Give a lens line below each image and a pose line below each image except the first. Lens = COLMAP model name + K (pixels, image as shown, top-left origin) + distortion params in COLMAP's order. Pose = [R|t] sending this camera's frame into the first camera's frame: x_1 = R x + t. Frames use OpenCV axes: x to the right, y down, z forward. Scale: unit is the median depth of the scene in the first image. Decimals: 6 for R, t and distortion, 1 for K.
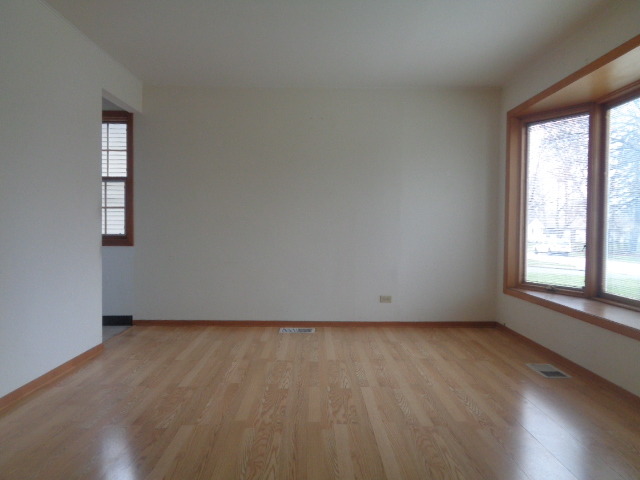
lens RADIAL K [[475.5, 0, 319.9], [0, 475.5, 239.9], [0, 0, 1]] dist [0.012209, -0.005713]
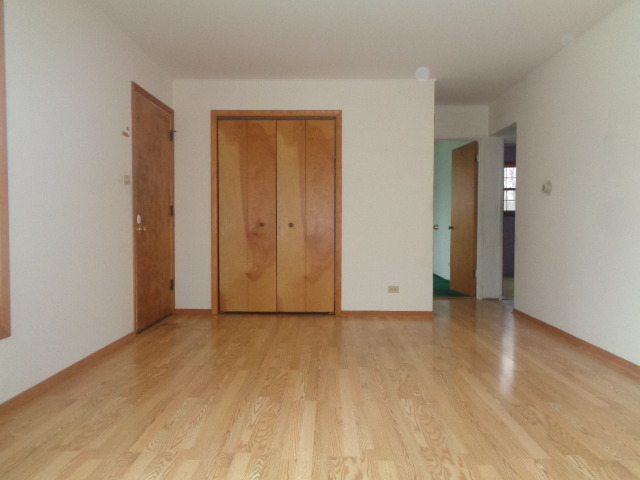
lens RADIAL K [[475.5, 0, 320.0], [0, 475.5, 239.8], [0, 0, 1]] dist [0.012209, -0.005713]
pose [[-0.999353, -0.008631, 0.034907, 0.073085], [-0.006334, 0.997838, 0.065412, -0.025821], [-0.035396, 0.065148, -0.997248, 1.821502]]
